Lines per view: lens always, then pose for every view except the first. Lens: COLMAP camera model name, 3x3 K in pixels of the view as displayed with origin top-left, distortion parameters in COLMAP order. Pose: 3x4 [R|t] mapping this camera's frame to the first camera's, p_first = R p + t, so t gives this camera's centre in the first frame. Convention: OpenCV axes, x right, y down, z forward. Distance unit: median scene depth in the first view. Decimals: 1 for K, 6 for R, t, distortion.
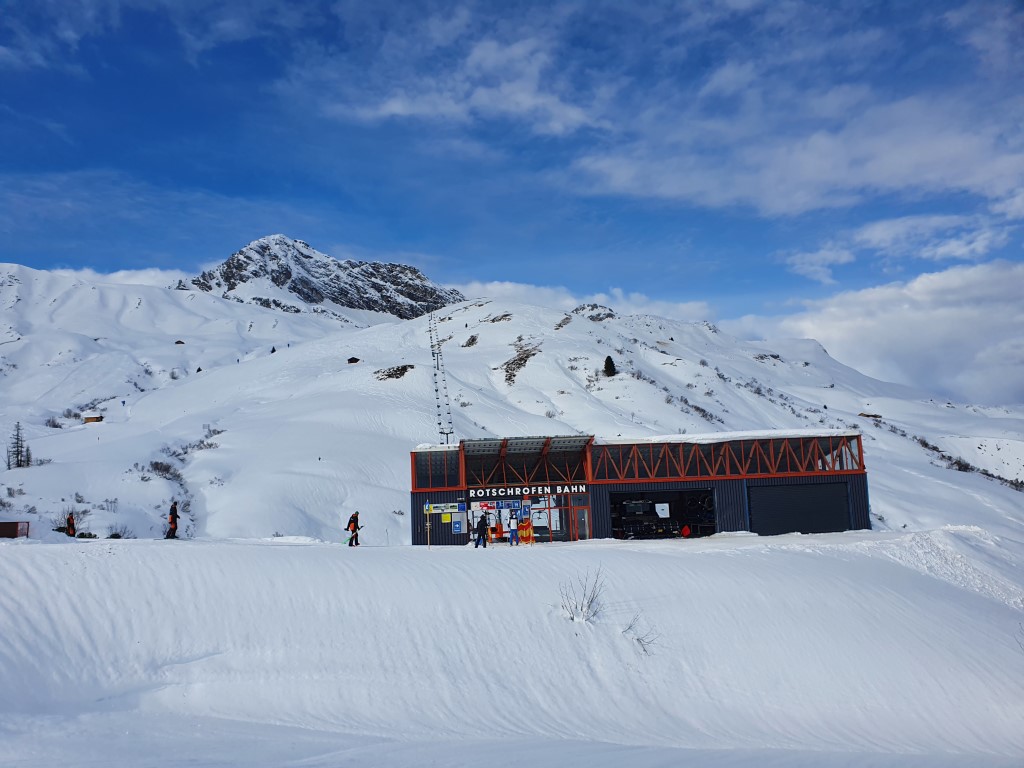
lens RADIAL K [[820.3, 0, 514.0], [0, 820.3, 410.5], [0, 0, 1]] dist [0.045703, -0.083196]
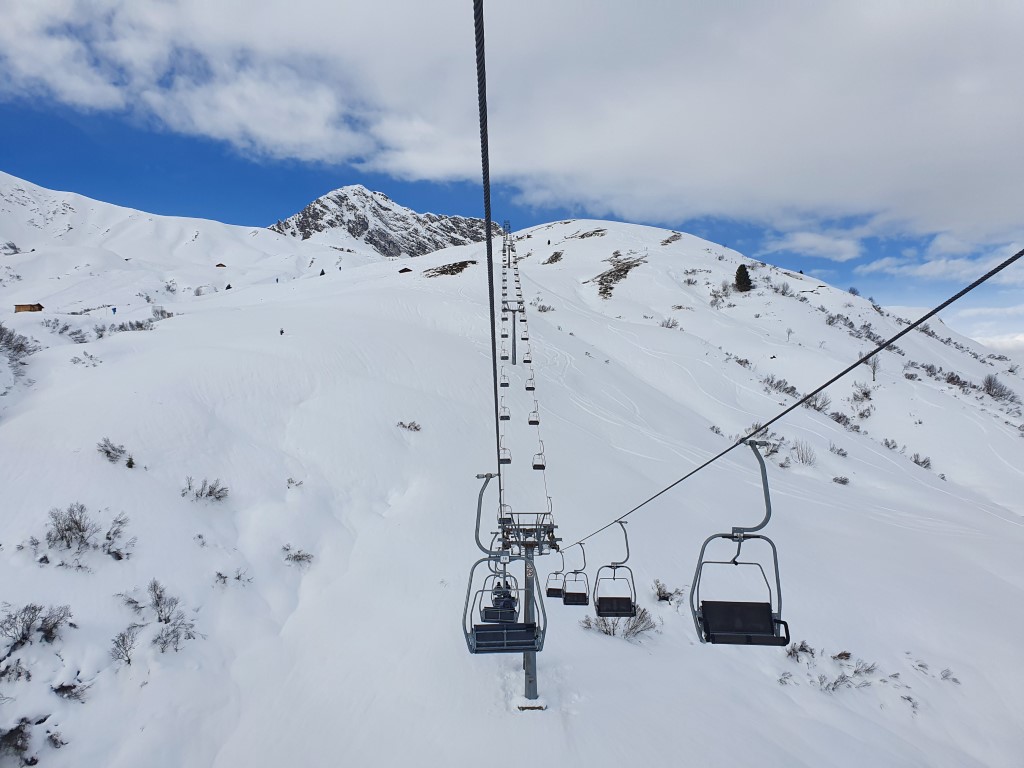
lens RADIAL K [[816.4, 0, 512.0], [0, 816.4, 384.0], [0, 0, 1]] dist [0.095509, -0.093571]
pose [[0.994627, 0.036687, -0.096800, -0.003523], [-0.036642, 0.999326, 0.002243, 0.011449], [0.096817, 0.001316, 0.995301, 0.061108]]
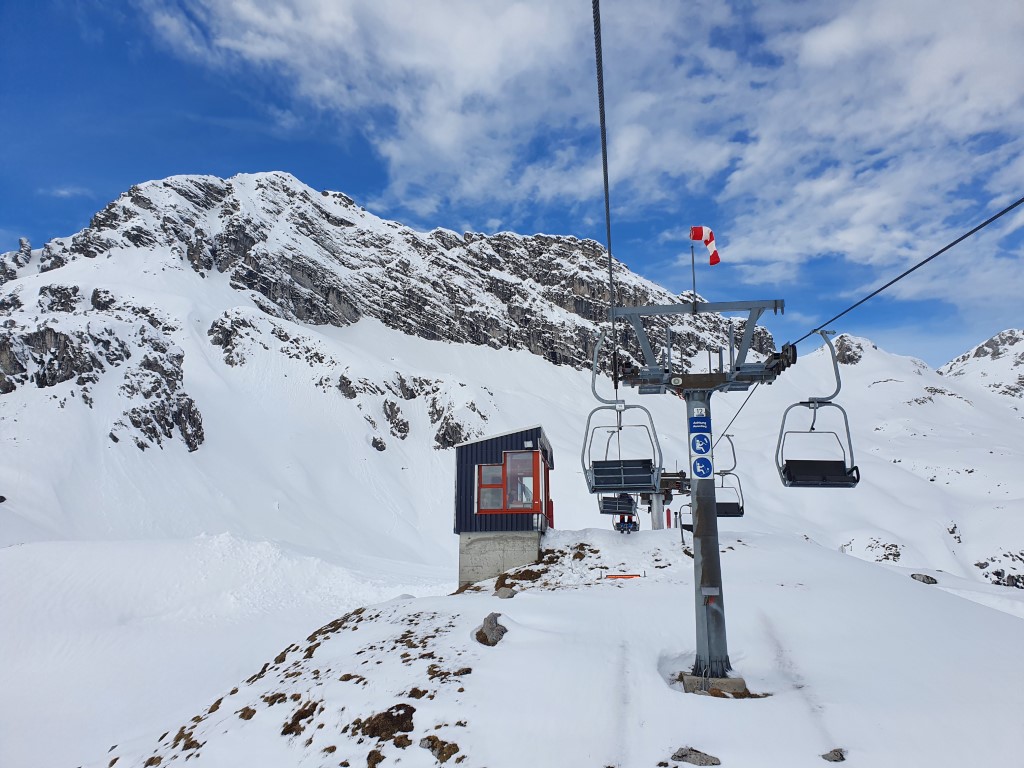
lens RADIAL K [[816.4, 0, 512.0], [0, 816.4, 384.0], [0, 0, 1]] dist [0.095509, -0.093571]
pose [[0.968915, -0.007298, -0.247288, -0.067980], [-0.021364, 0.993362, -0.113025, -0.064133], [0.246471, 0.114795, 0.962327, 0.680612]]
